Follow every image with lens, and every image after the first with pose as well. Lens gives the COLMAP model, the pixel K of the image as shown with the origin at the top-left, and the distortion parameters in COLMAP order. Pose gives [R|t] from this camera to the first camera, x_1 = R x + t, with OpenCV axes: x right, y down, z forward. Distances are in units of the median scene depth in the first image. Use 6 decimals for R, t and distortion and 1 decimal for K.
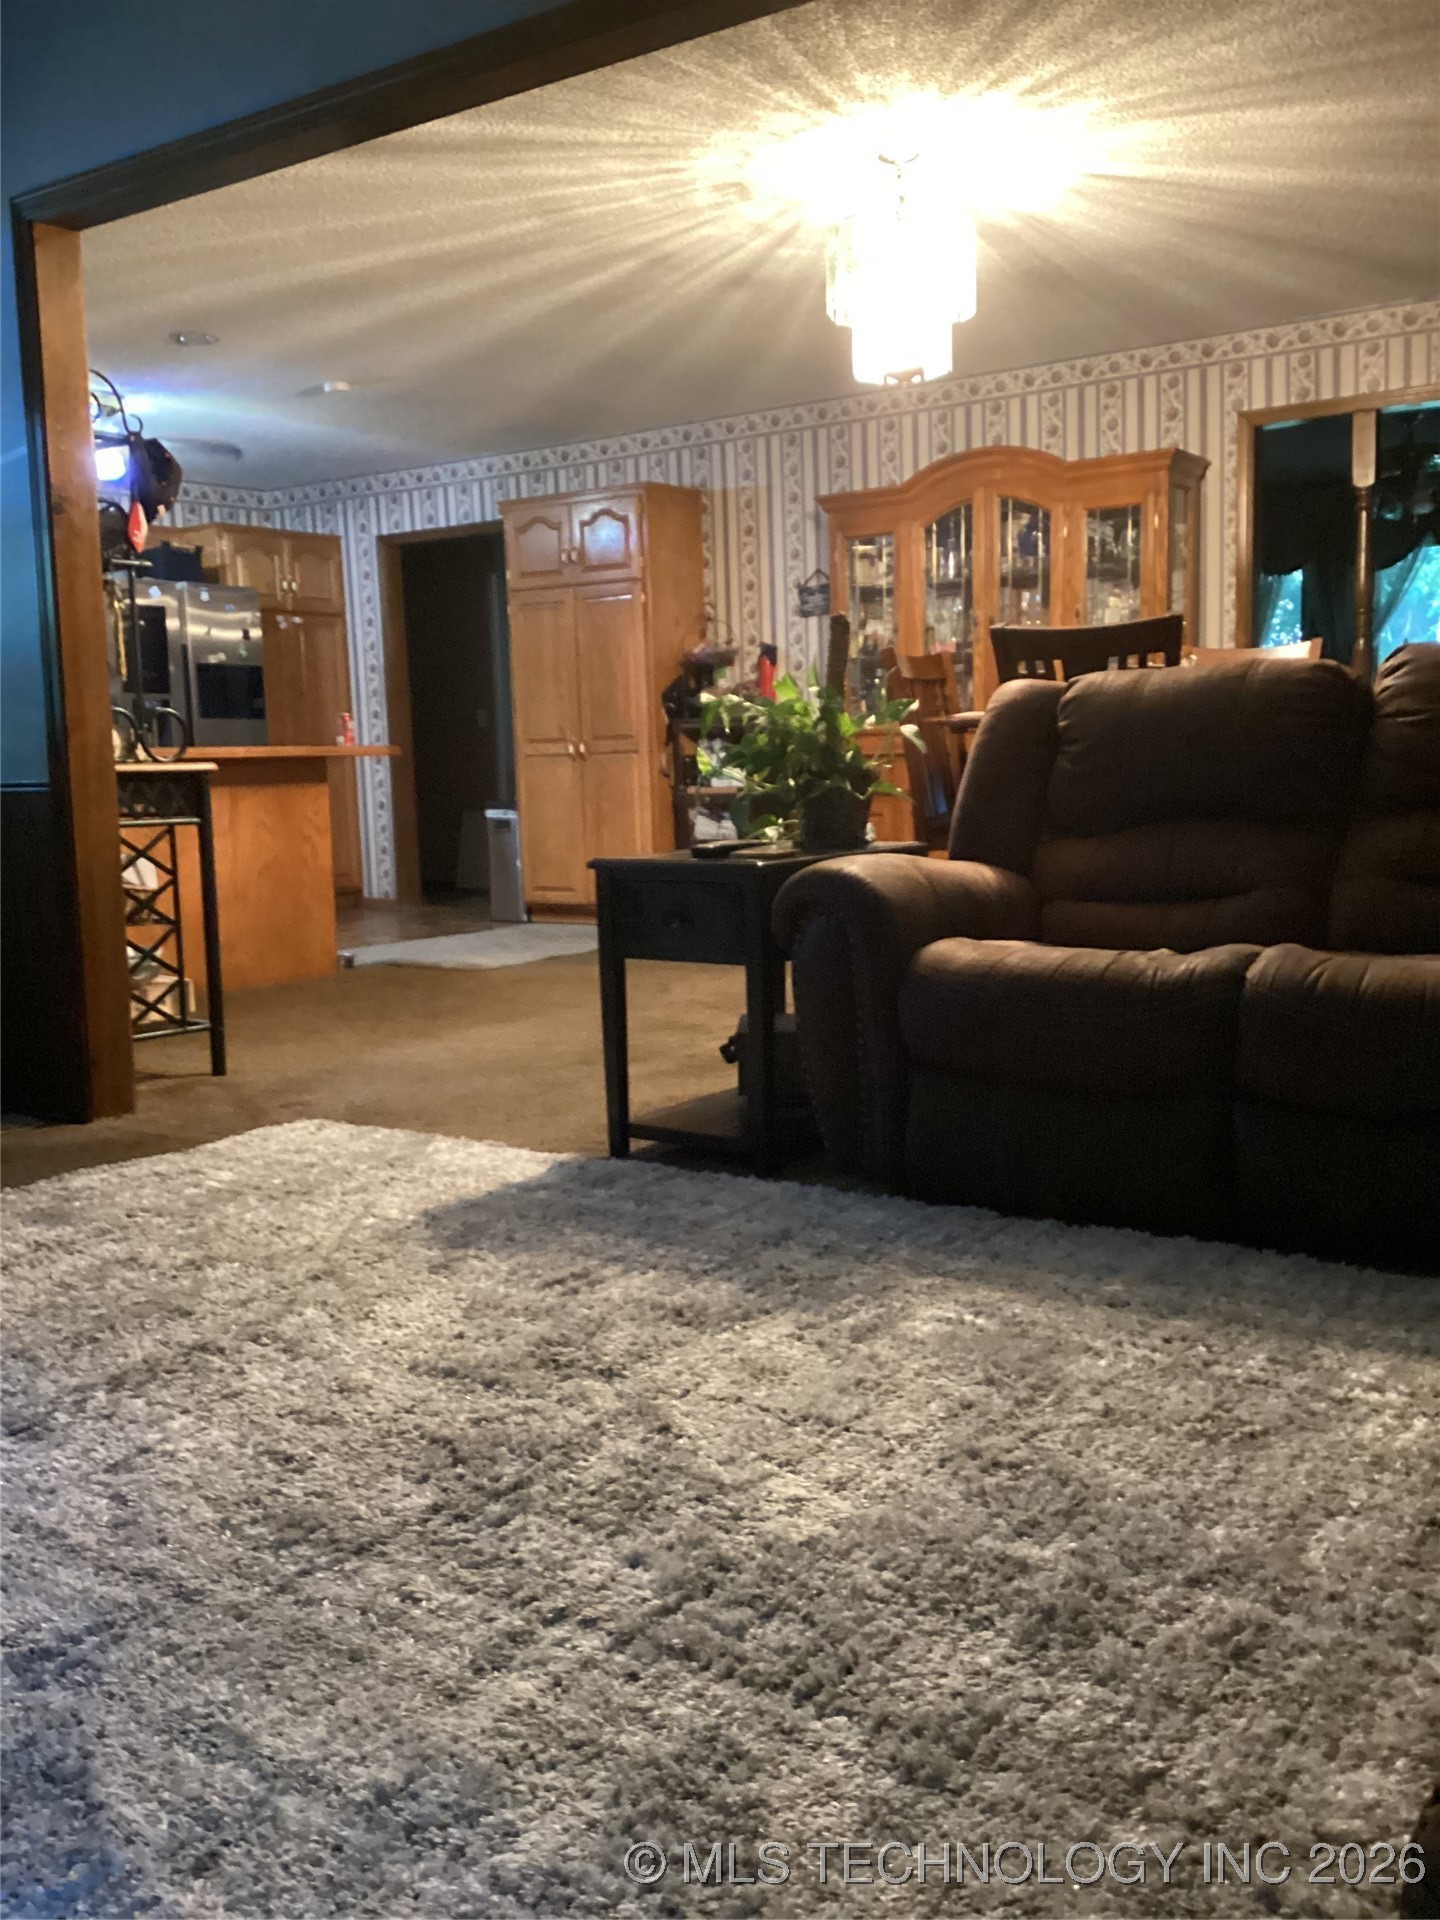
lens RADIAL K [[1742.7, 0, 726.5], [0, 1742.7, 954.4], [0, 0, 1]] dist [0.135236, -0.250286]
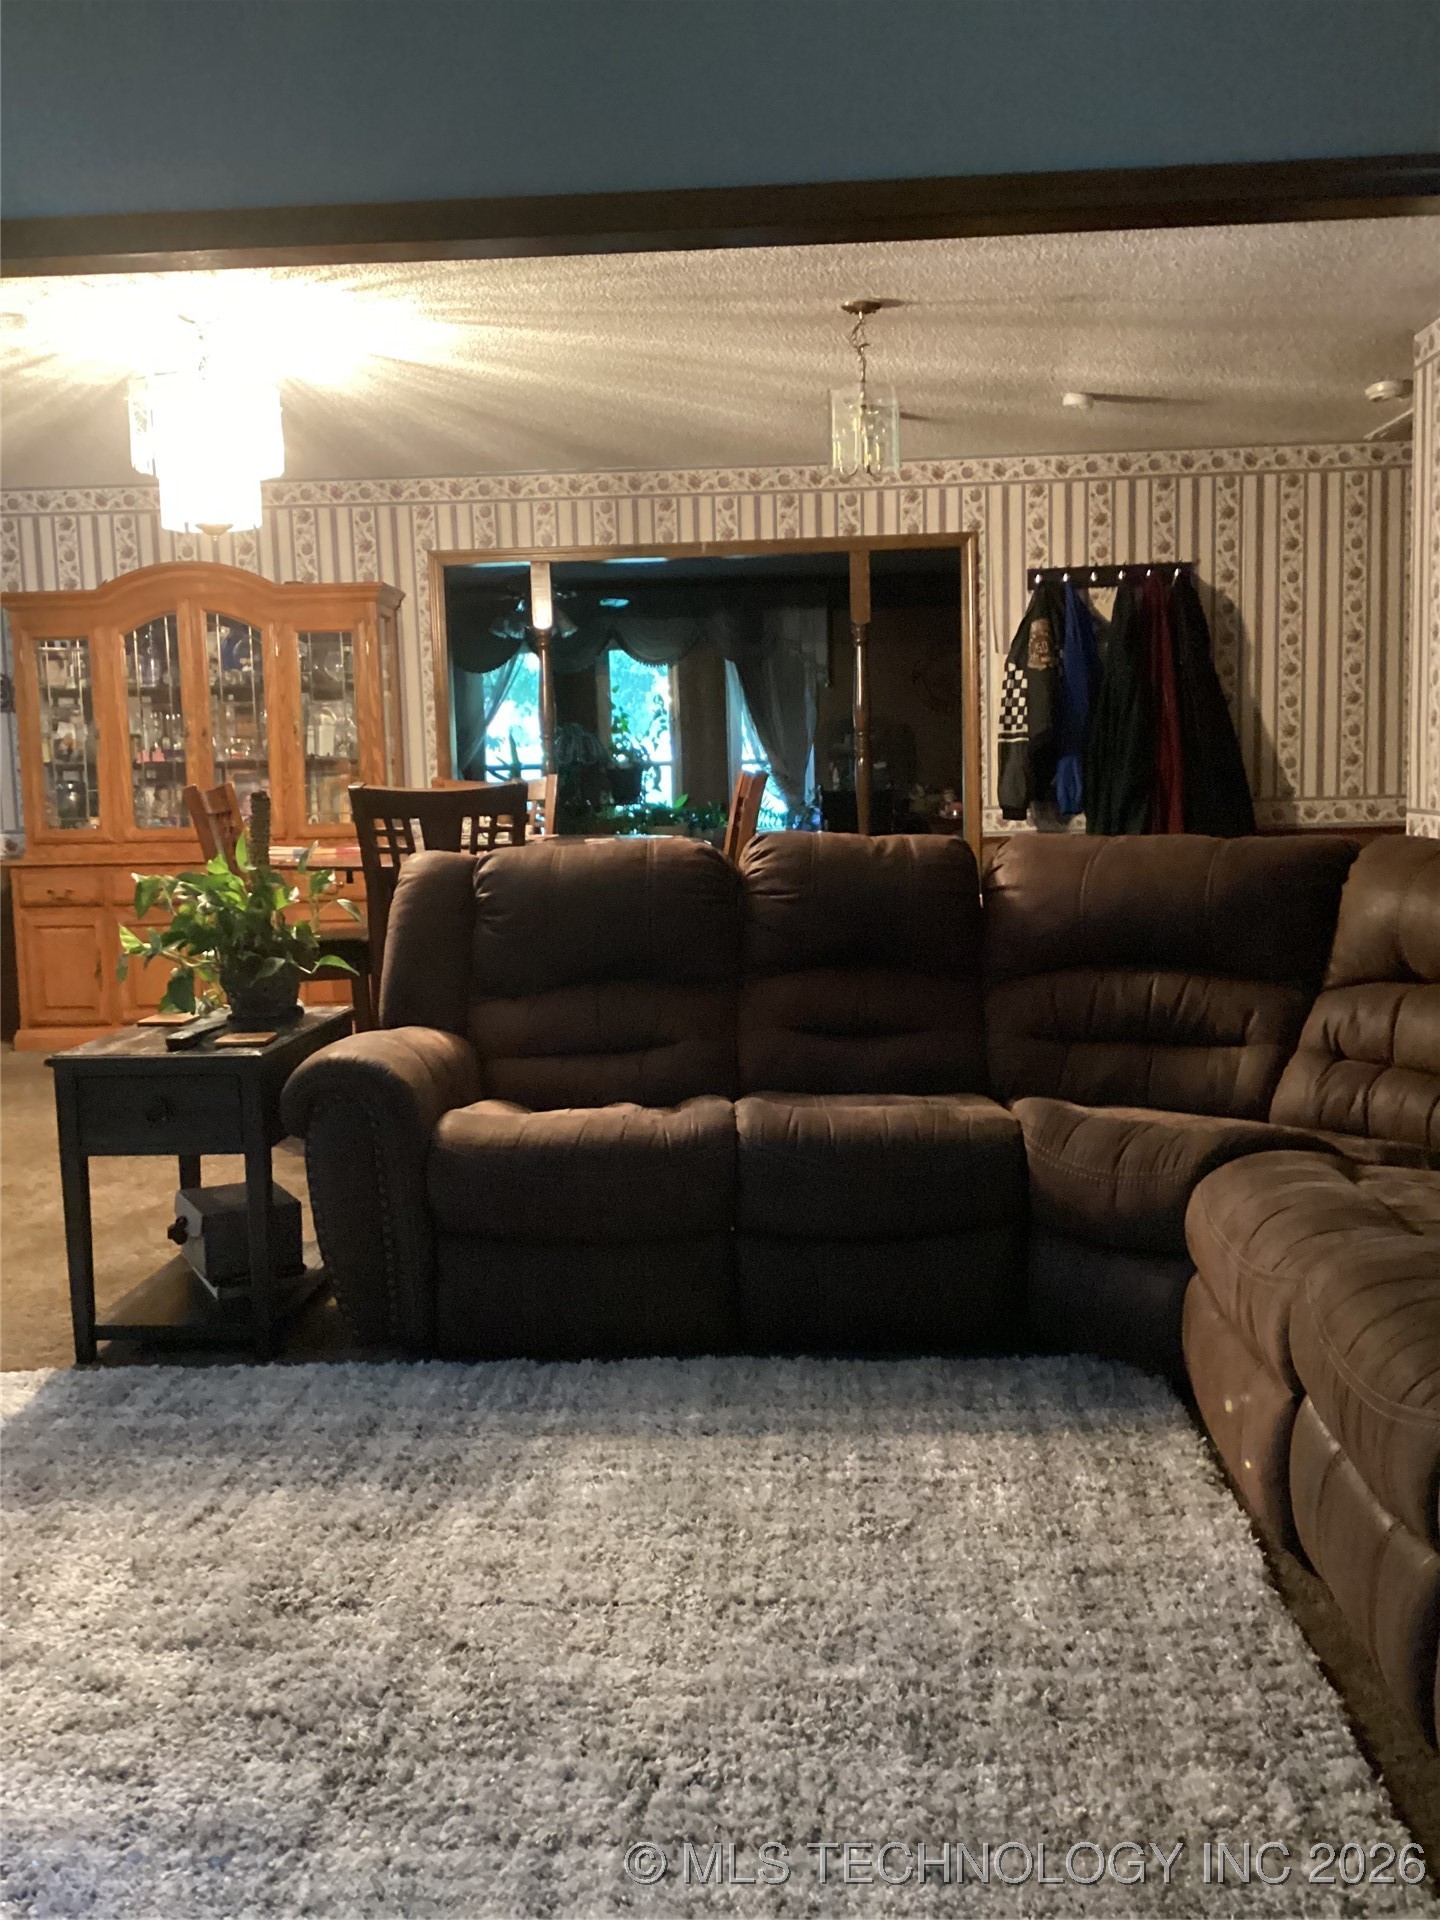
lens RADIAL K [[1742.7, 0, 726.5], [0, 1742.7, 954.4], [0, 0, 1]] dist [0.135236, -0.250286]
pose [[0.850020, -0.050070, 0.524365, -0.347978], [0.062008, 0.998062, -0.005216, -0.107401], [-0.523088, 0.036949, 0.851478, -0.019382]]
